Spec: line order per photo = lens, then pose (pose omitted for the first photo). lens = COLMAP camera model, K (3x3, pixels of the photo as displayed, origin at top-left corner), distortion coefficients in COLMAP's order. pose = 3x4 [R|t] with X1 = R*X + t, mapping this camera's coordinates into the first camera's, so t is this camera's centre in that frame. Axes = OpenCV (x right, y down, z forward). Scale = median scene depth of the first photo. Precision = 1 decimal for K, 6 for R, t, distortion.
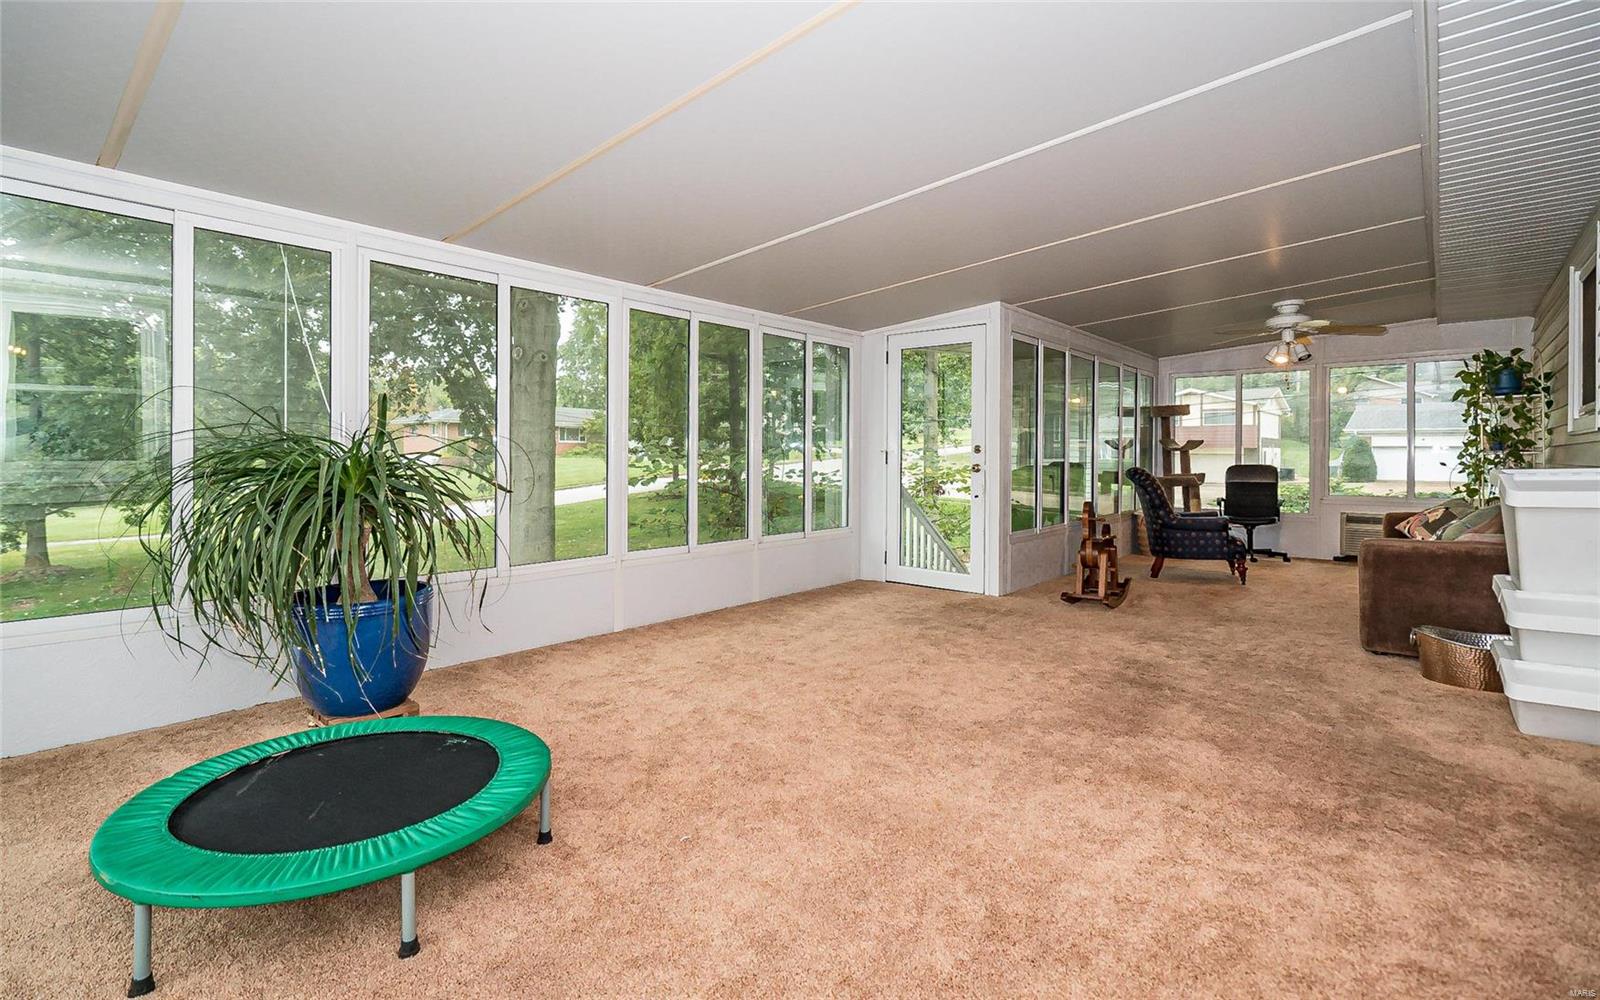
lens RADIAL K [[748.9, 0, 822.4], [0, 748.9, 460.4], [0, 0, 1]] dist [-0.002298, 0.000801]
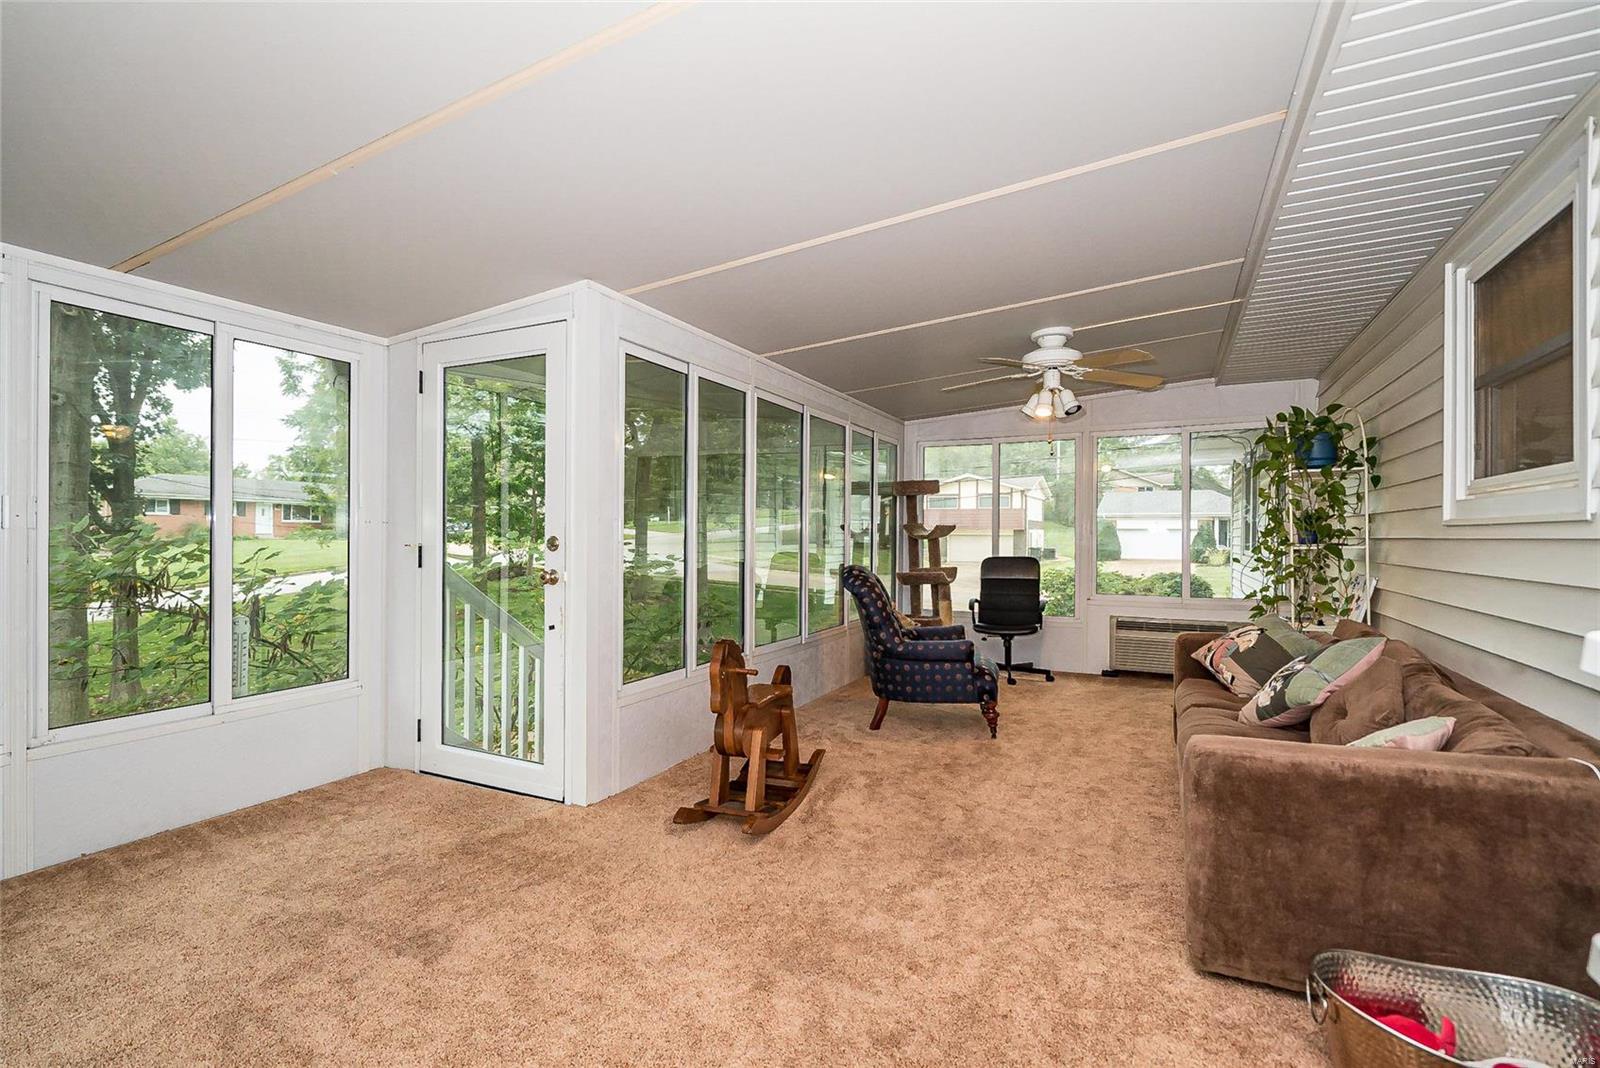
lens RADIAL K [[735.8, 0, 793.8], [0, 735.8, 538.1], [0, 0, 1]] dist [-0.000662, 0.000152]
pose [[0.975531, 0.000050, 0.219863, 0.236619], [0.000616, 0.999995, -0.002962, -0.015742], [-0.219862, 0.003025, 0.975526, 0.383758]]
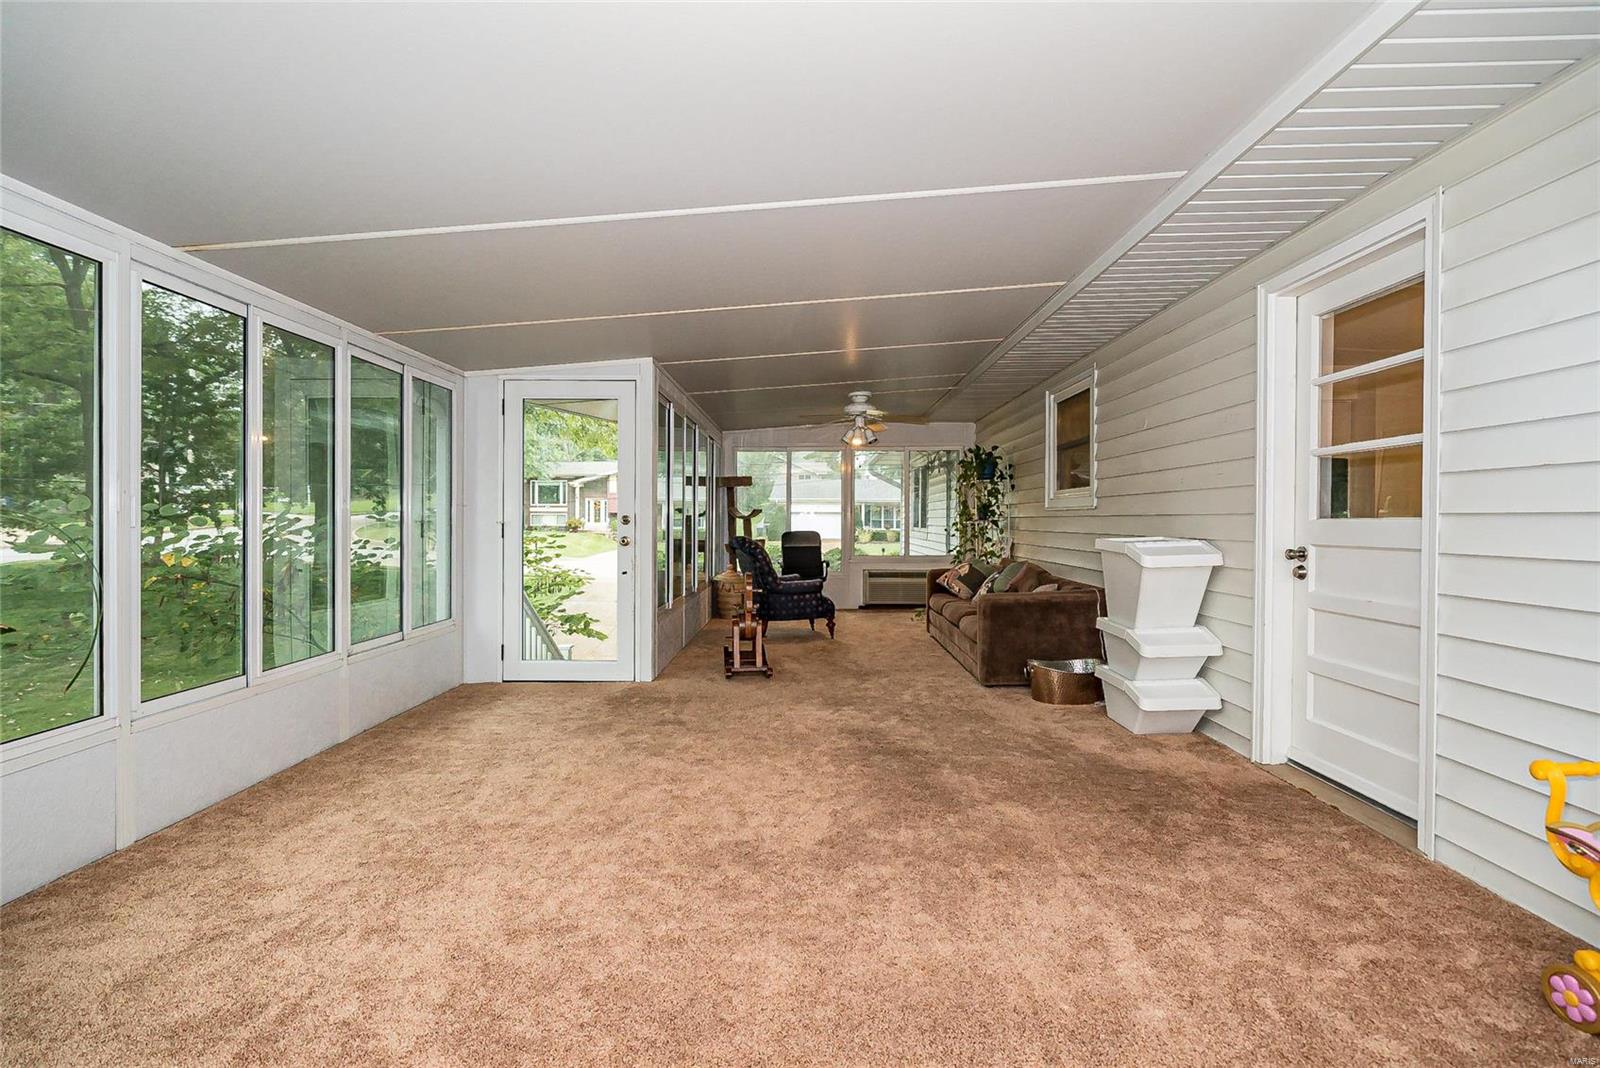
lens RADIAL K [[728.4, 0, 831.0], [0, 728.4, 526.5], [0, 0, 1]] dist [-0.001155, 0.000138]
pose [[0.760736, -0.008515, 0.649005, -0.154791], [0.006206, 0.999964, 0.005845, -0.009873], [-0.649032, -0.000419, 0.760761, 0.164798]]
